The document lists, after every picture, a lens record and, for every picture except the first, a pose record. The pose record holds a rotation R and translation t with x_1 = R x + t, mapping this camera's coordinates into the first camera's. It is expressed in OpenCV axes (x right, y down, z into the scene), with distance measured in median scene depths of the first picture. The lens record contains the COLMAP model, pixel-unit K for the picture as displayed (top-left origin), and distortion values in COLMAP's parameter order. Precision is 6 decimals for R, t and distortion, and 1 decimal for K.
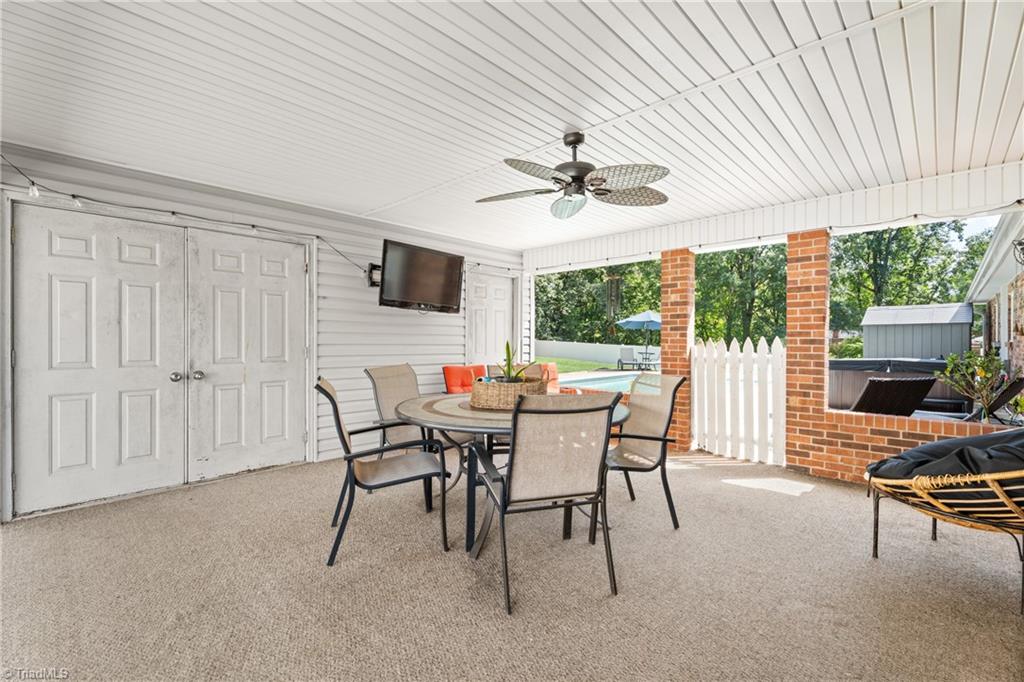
lens RADIAL K [[456.3, 0, 510.0], [0, 456.3, 340.8], [0, 0, 1]] dist [0.002979, 0.000021]
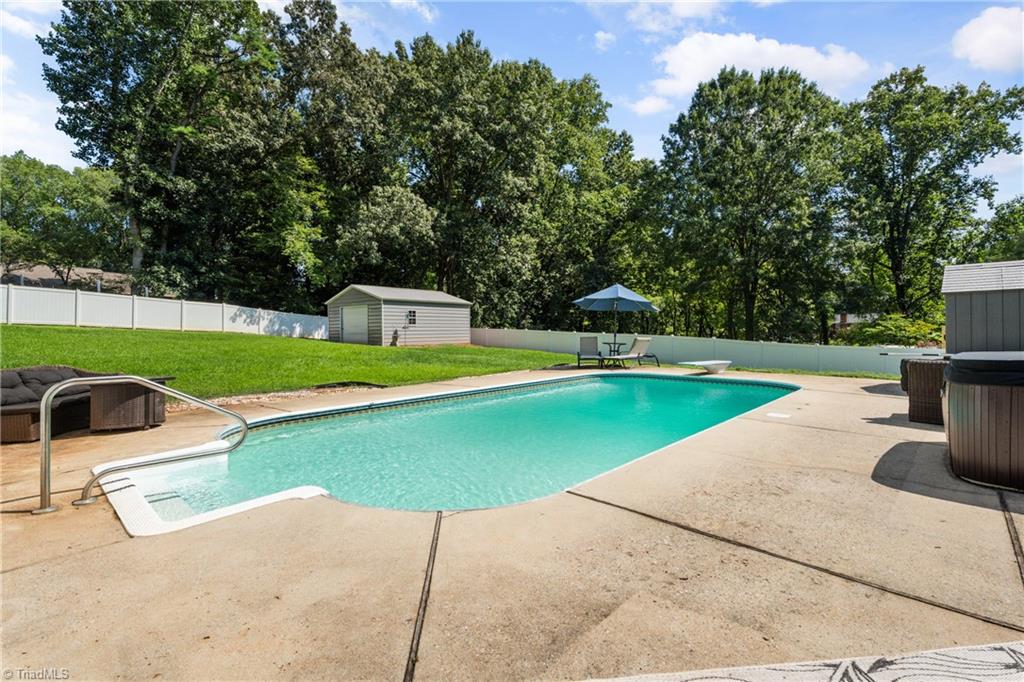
lens RADIAL K [[456.3, 0, 518.4], [0, 456.3, 336.7], [0, 0, 1]] dist [0.002979, 0.000021]
pose [[0.999833, -0.015505, 0.009667, 0.061649], [0.015383, 0.999802, 0.012626, 0.002141], [-0.009861, -0.012476, 0.999874, 0.119757]]
